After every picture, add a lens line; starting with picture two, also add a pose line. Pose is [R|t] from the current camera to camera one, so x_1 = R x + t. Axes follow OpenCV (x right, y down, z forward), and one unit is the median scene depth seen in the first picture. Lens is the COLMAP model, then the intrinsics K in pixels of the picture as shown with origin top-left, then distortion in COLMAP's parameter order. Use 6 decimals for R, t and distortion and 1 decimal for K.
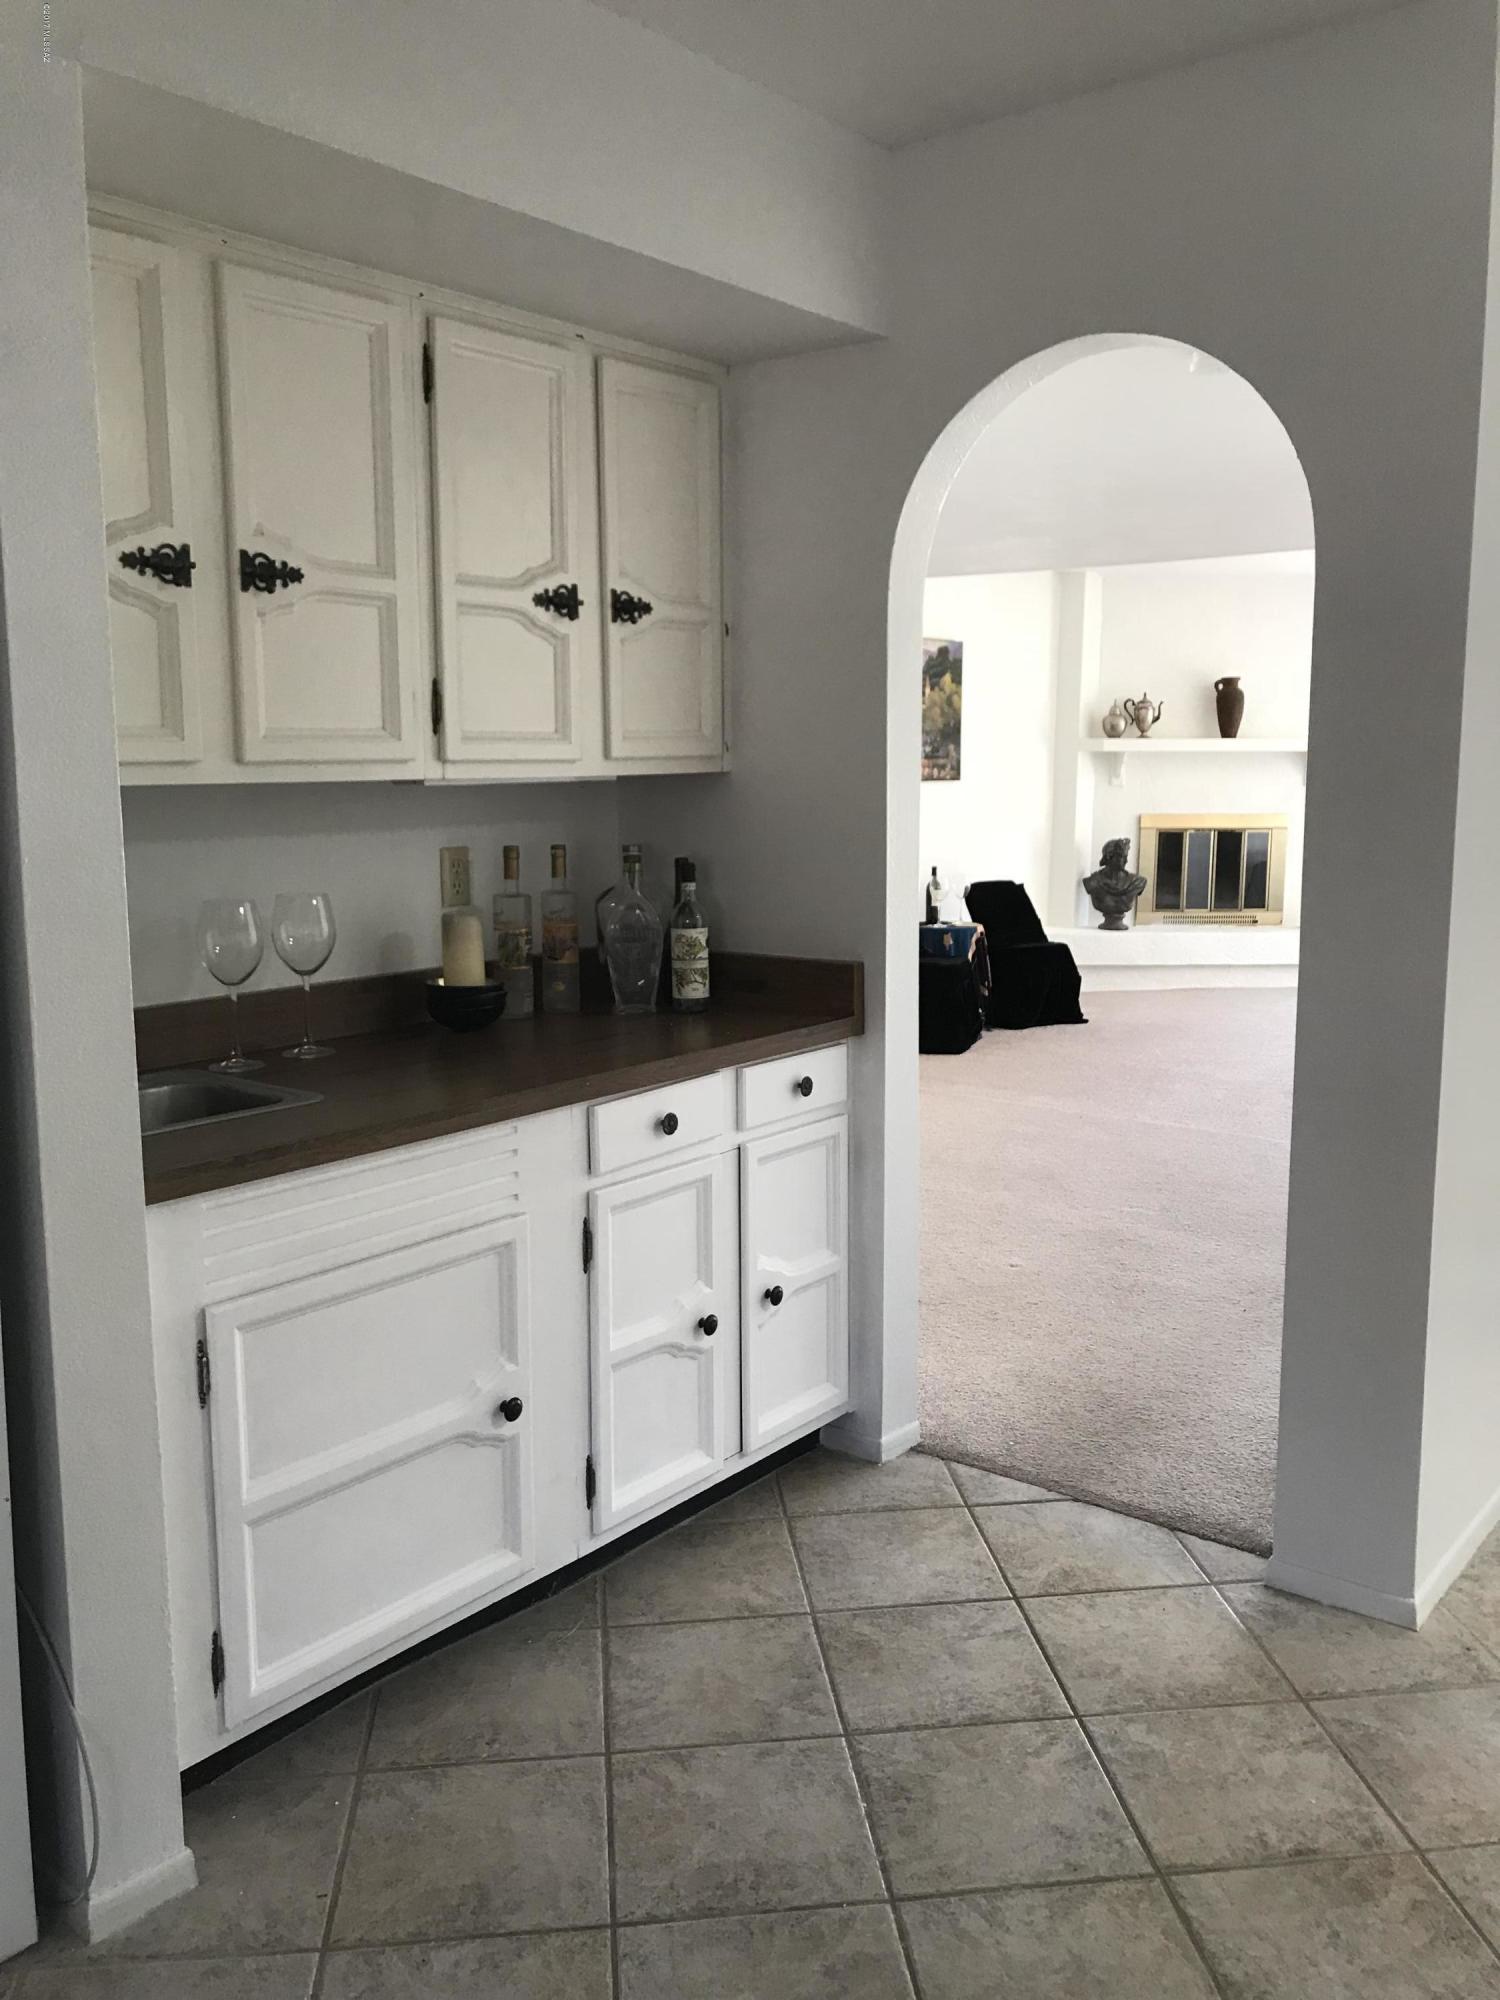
lens RADIAL K [[1633.0, 0, 757.1], [0, 1633.0, 1008.3], [0, 0, 1]] dist [0.004556, -0.007236]
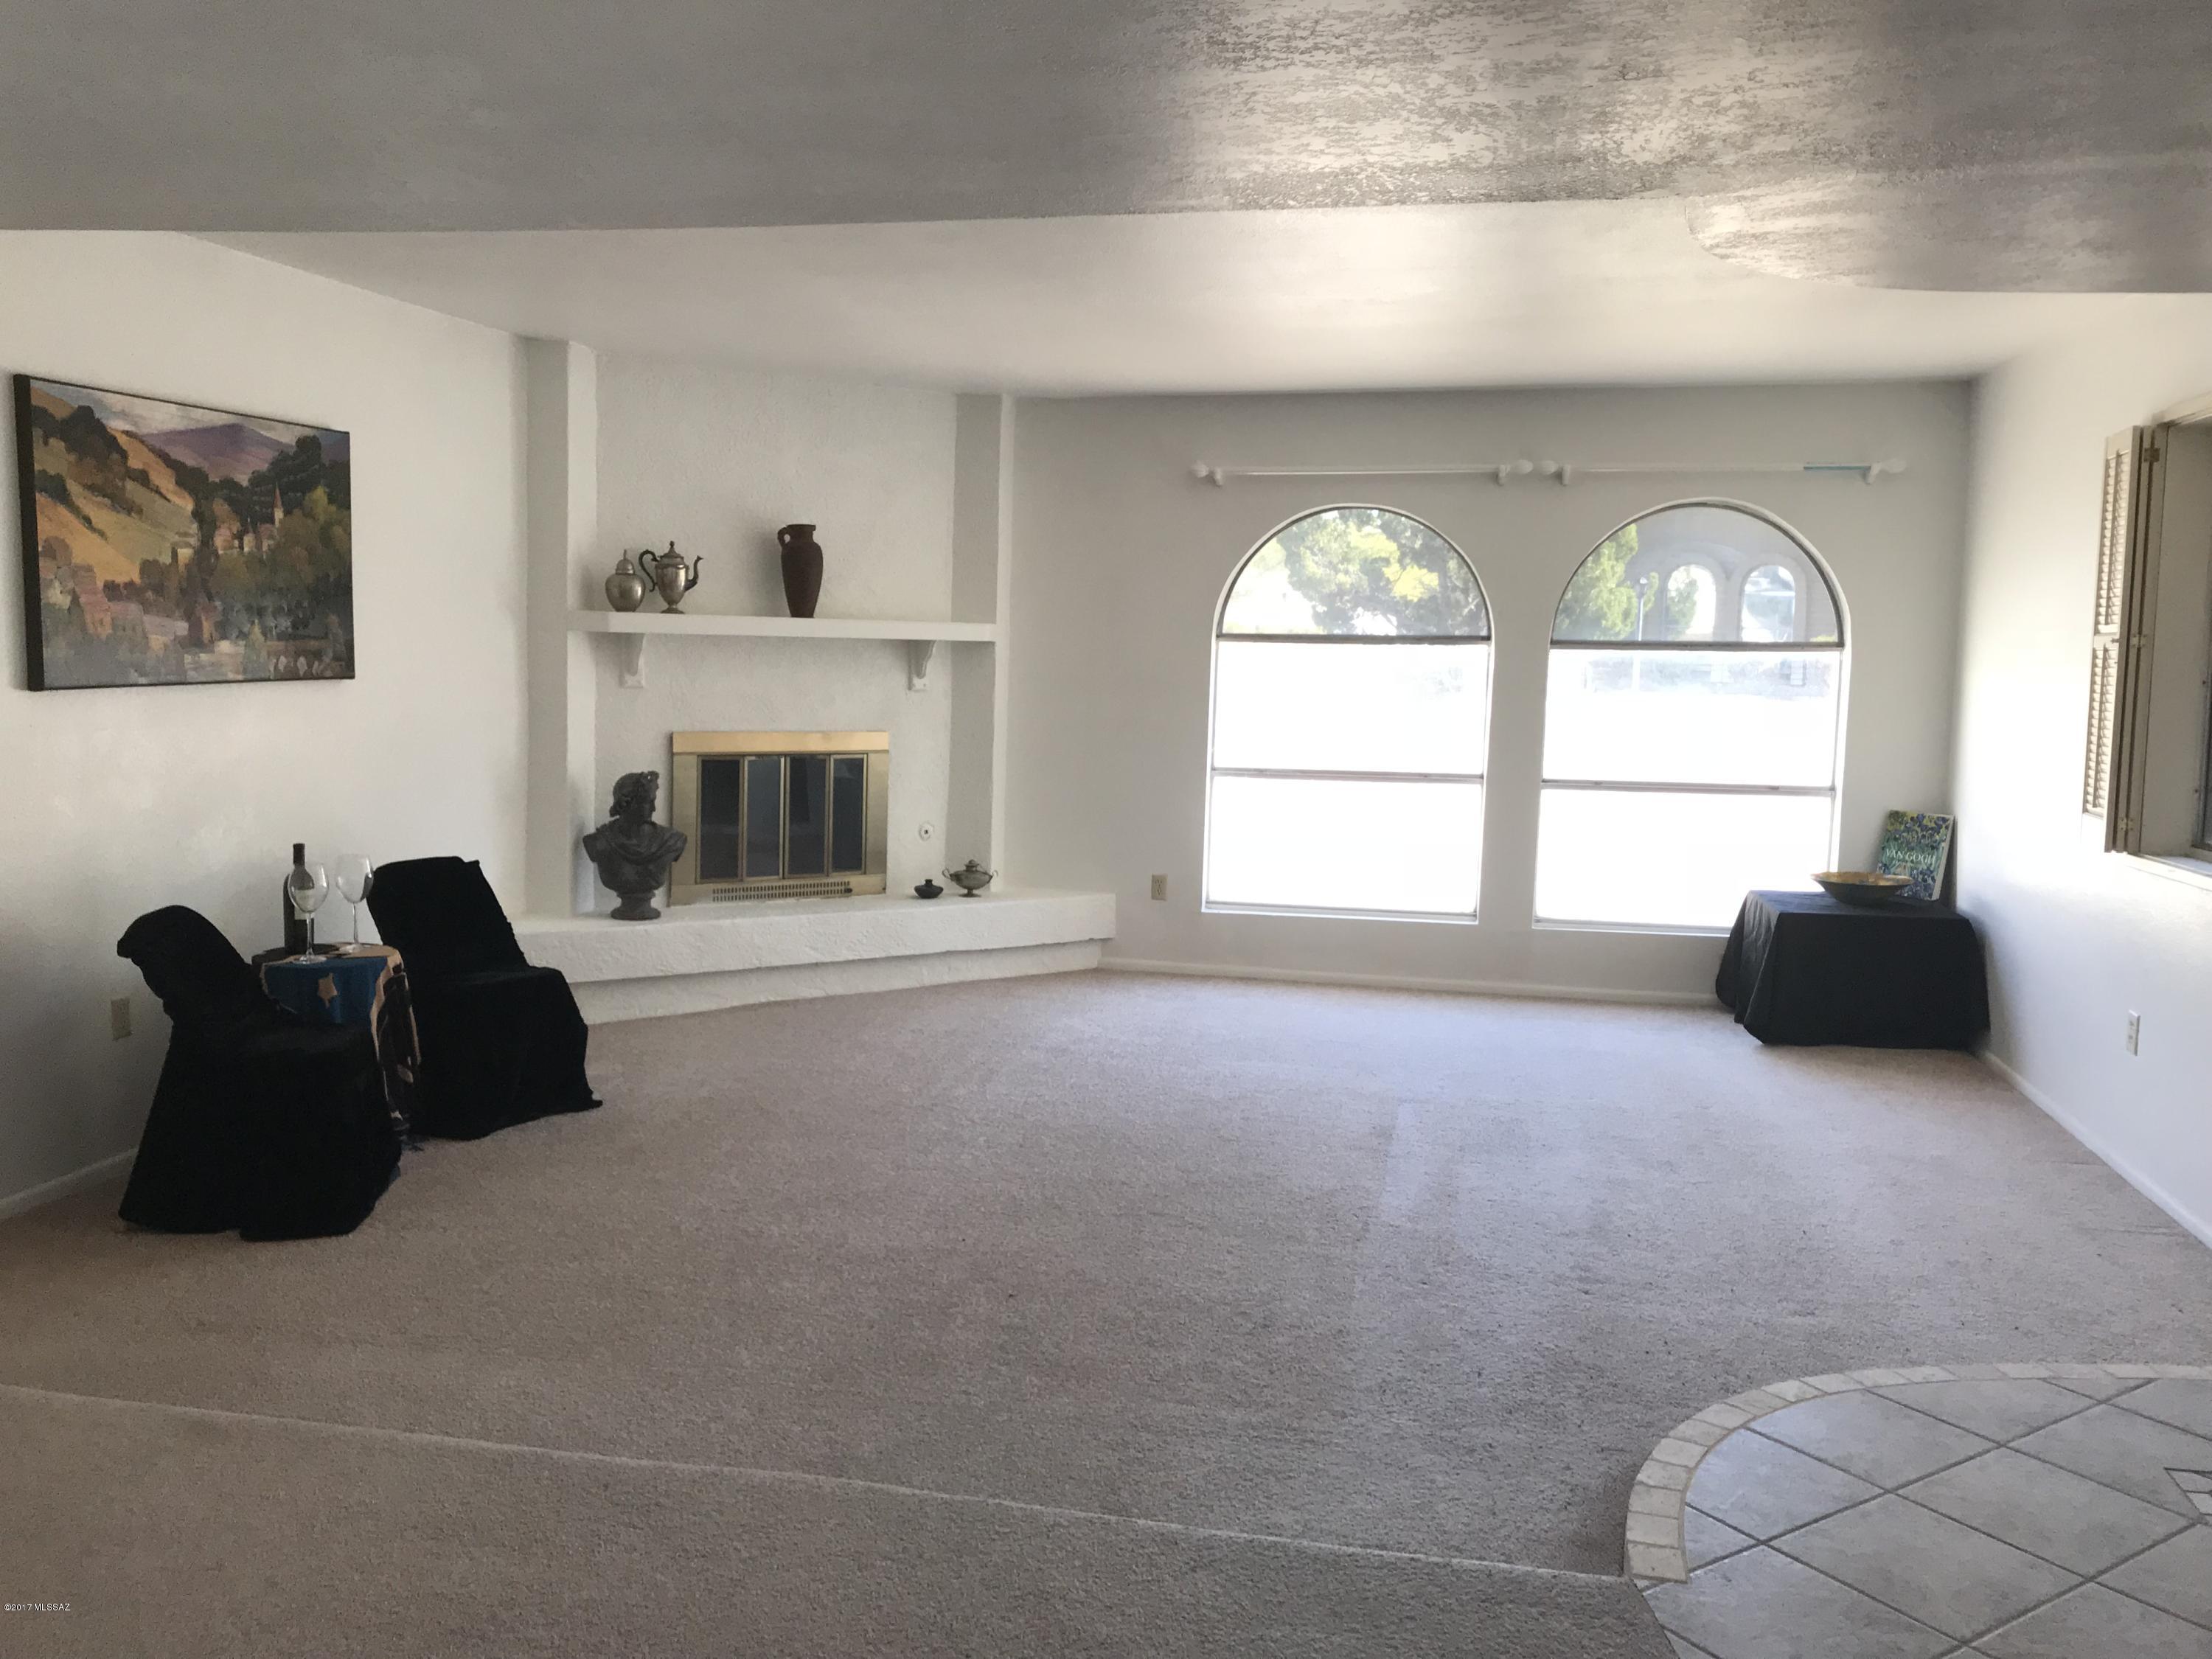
lens RADIAL K [[1806.1, 0, 1121.3], [0, 1806.1, 823.6], [0, 0, 1]] dist [0.004556, -0.007236]
pose [[0.881516, -0.025097, 0.471486, 0.058068], [0.045564, 0.998447, -0.032043, -0.053705], [-0.469950, 0.049729, 0.881291, 0.307641]]
